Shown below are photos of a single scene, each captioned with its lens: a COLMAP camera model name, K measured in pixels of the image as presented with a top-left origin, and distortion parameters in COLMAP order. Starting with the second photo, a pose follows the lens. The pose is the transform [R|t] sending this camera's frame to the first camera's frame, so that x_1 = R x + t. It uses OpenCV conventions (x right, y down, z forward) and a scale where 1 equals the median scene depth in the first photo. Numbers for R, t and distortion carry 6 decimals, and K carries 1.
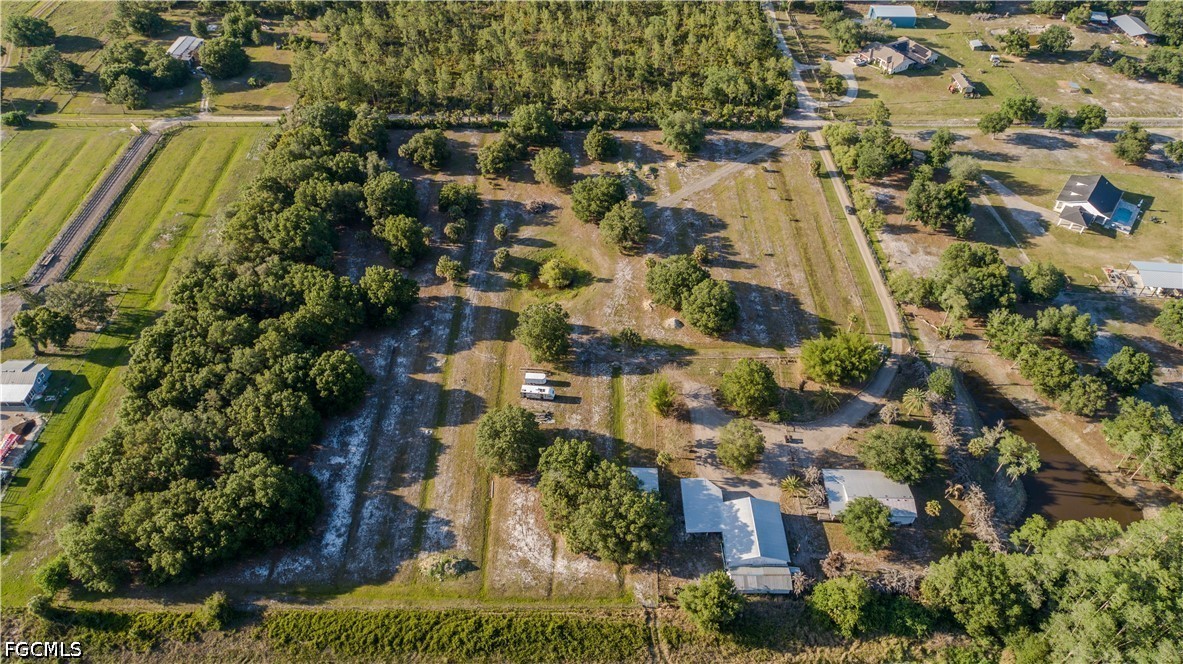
lens RADIAL K [[793.9, 0, 591.5], [0, 793.9, 332.0], [0, 0, 1]] dist [-0.009735, 0.006614]
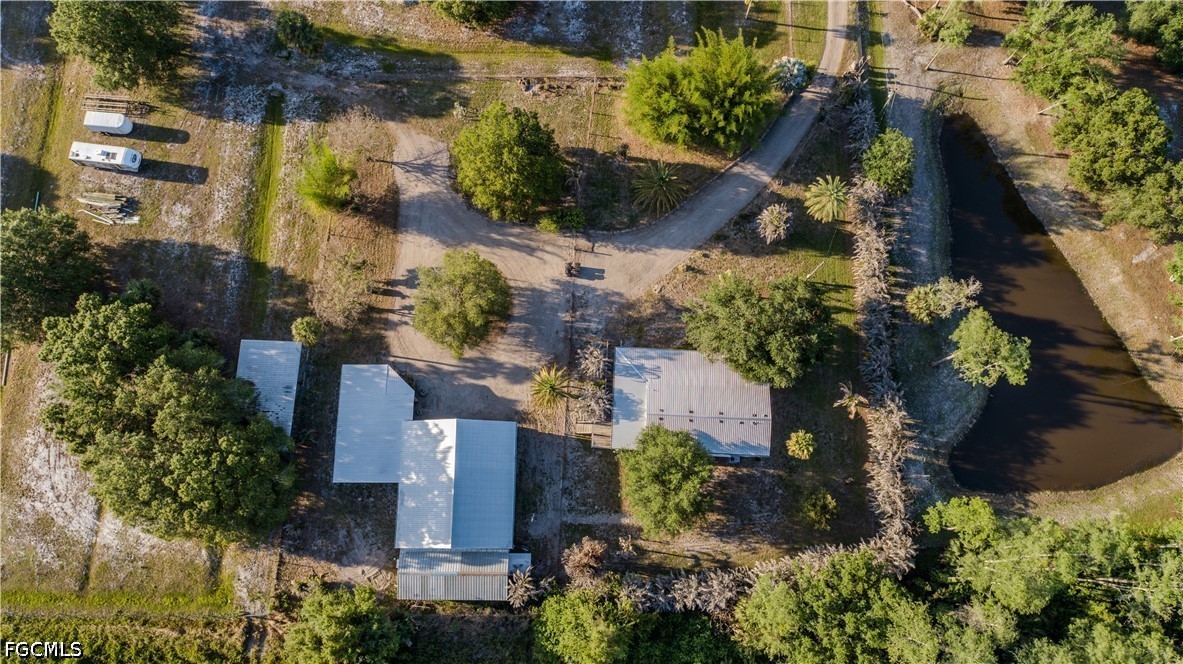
lens RADIAL K [[793.9, 0, 591.5], [0, 793.9, 332.0], [0, 0, 1]] dist [-0.009735, 0.006614]
pose [[0.999823, 0.017401, 0.007211, 0.279578], [-0.018611, 0.853627, 0.520552, -0.114391], [0.002903, -0.520593, 0.853800, 0.572484]]
